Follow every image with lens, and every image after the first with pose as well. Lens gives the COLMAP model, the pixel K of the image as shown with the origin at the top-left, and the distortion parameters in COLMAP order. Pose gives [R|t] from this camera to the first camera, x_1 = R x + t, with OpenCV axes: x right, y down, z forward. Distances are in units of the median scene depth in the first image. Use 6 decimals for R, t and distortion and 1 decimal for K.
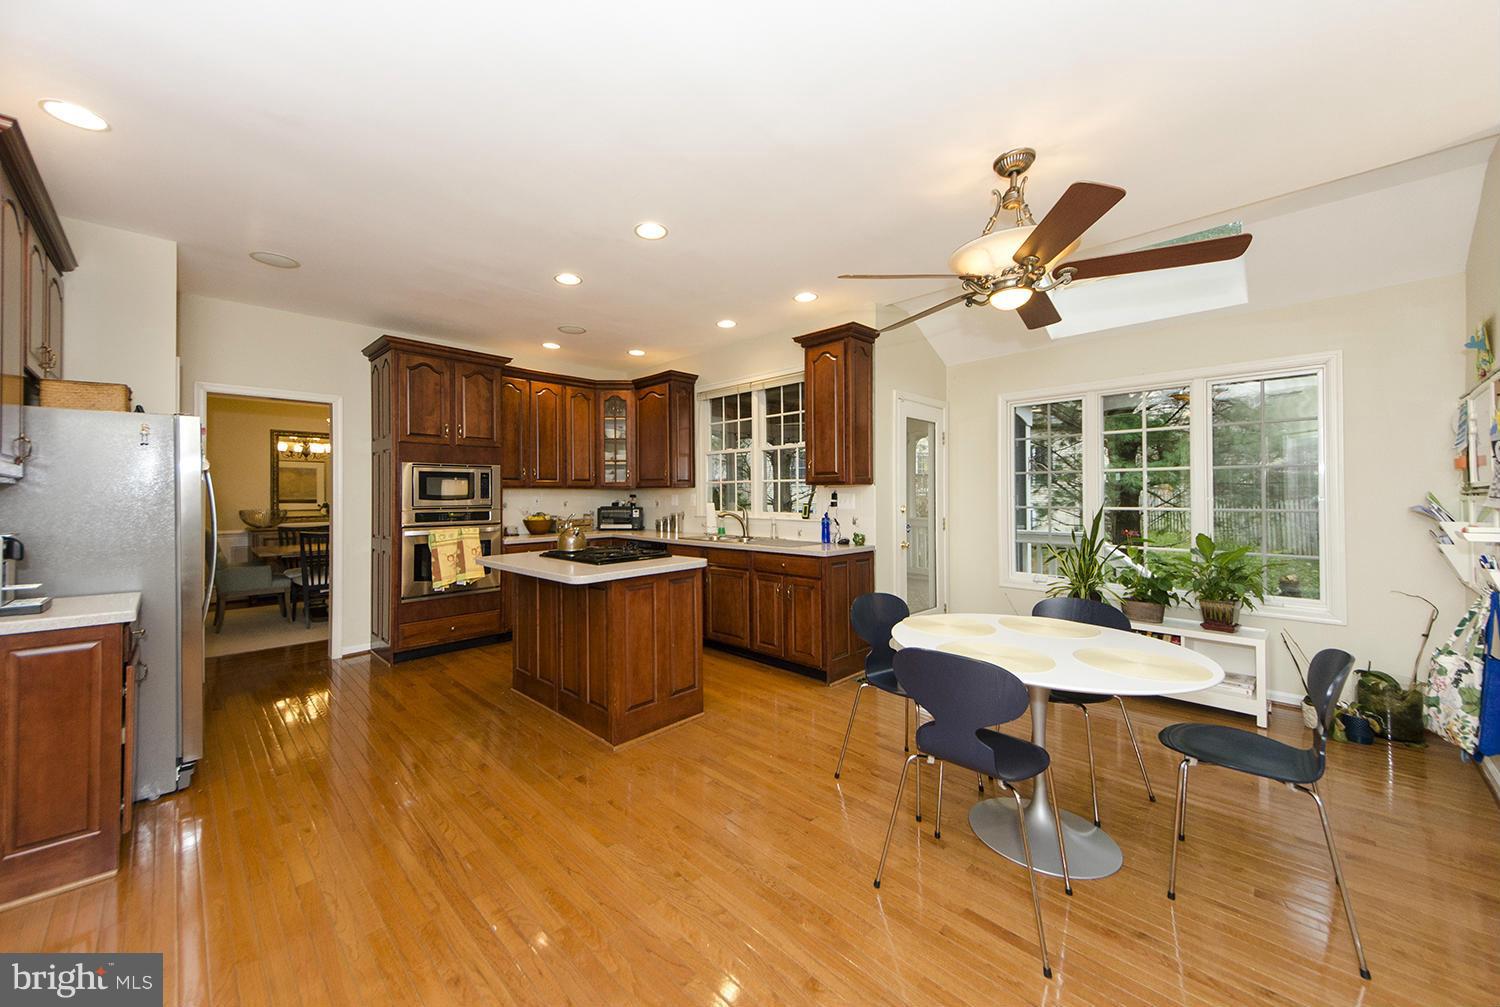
lens RADIAL K [[550.2, 0, 741.1], [0, 550.2, 492.3], [0, 0, 1]] dist [0.021520, -0.000373]
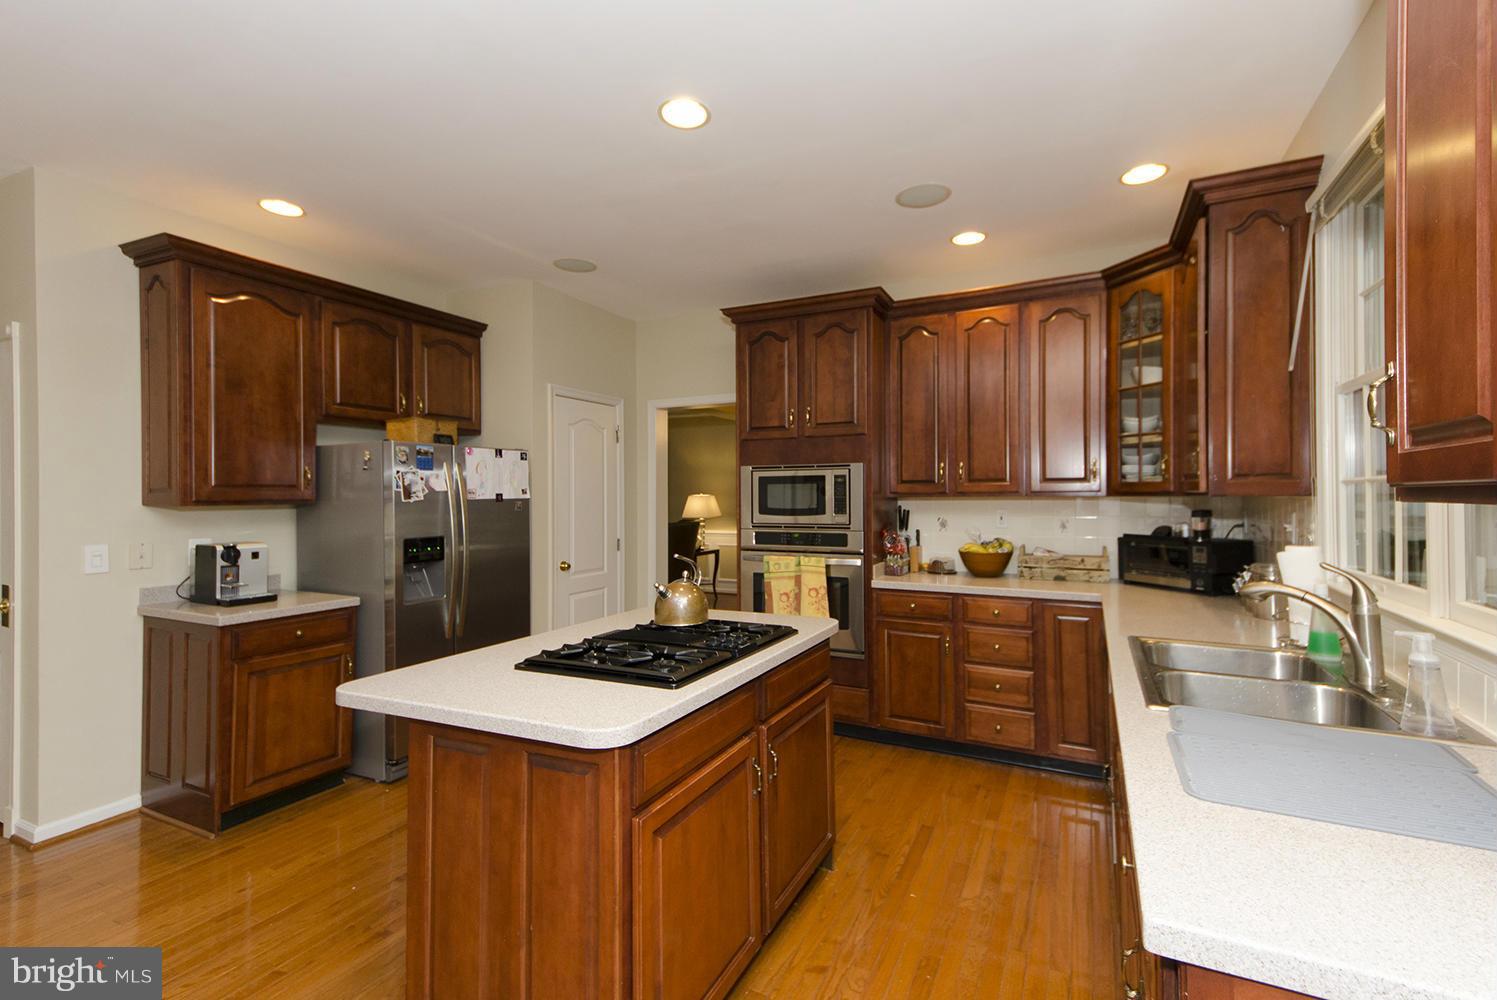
lens RADIAL K [[594.0, 0, 750.0], [0, 594.0, 499.3], [0, 0, 1]] dist [0.030481, -0.001670]
pose [[0.306960, 0.007281, -0.951695, 0.179306], [0.001216, 0.999967, 0.008043, -0.012792], [0.951722, -0.003626, 0.306941, 0.686797]]
